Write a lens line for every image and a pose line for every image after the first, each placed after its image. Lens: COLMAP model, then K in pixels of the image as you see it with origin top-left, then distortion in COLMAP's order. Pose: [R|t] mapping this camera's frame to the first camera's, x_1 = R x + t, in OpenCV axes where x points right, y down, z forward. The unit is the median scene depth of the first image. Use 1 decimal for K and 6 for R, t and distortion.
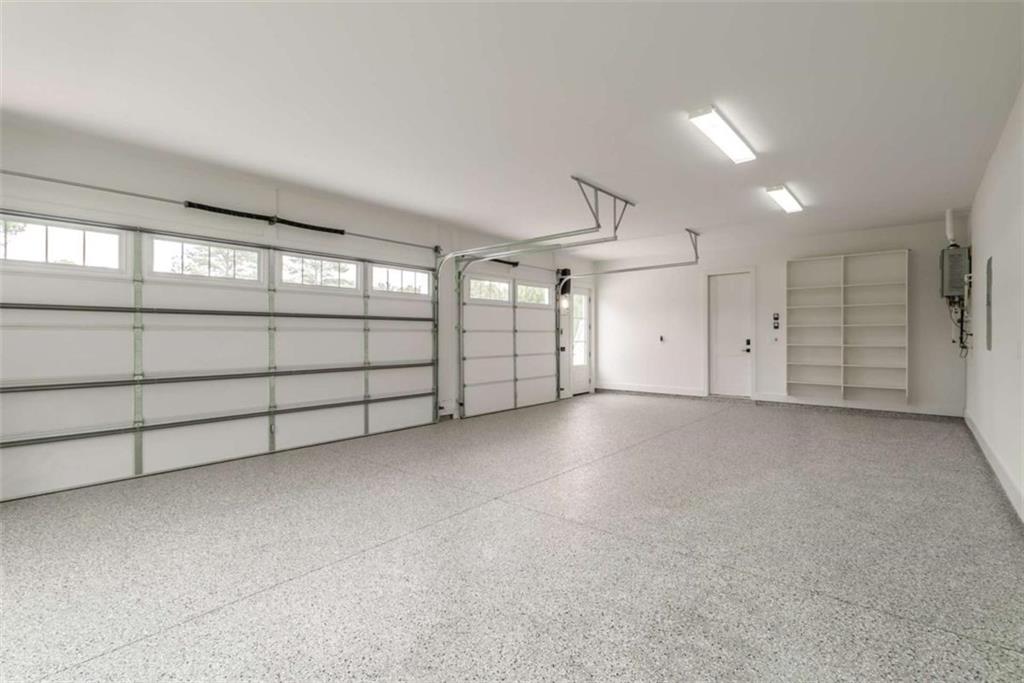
lens RADIAL K [[470.5, 0, 509.3], [0, 470.5, 336.2], [0, 0, 1]] dist [-0.013910, 0.000968]
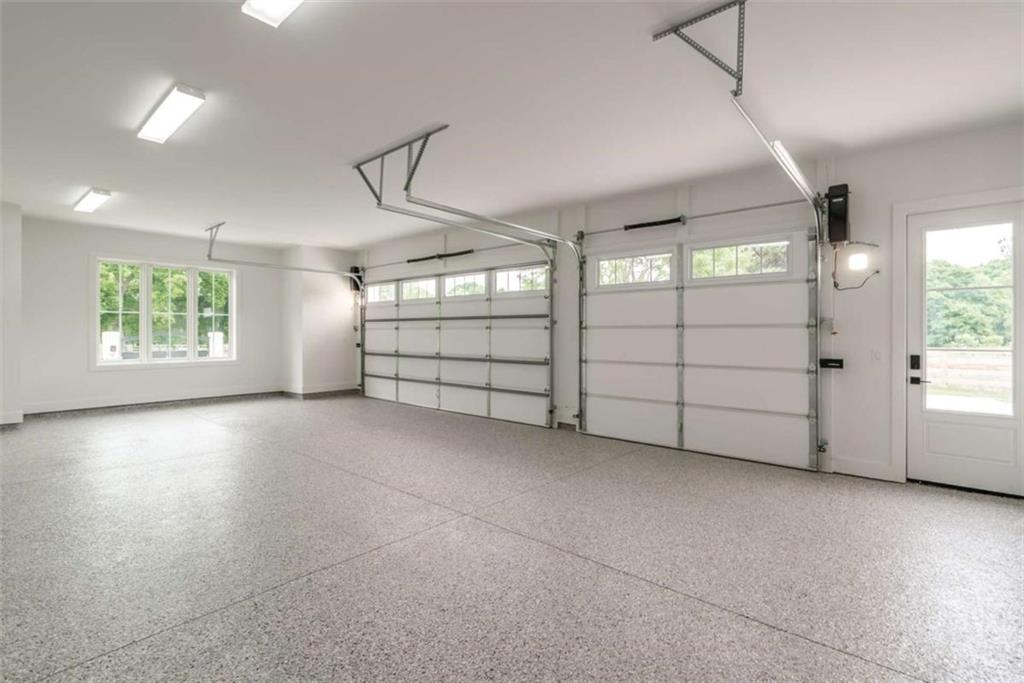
lens RADIAL K [[470.5, 0, 509.2], [0, 470.5, 338.3], [0, 0, 1]] dist [-0.013910, 0.000968]
pose [[0.006575, 0.011130, -0.999916, 0.772846], [-0.005402, 0.999924, 0.011095, -0.000511], [0.999964, 0.005329, 0.006635, 0.924110]]
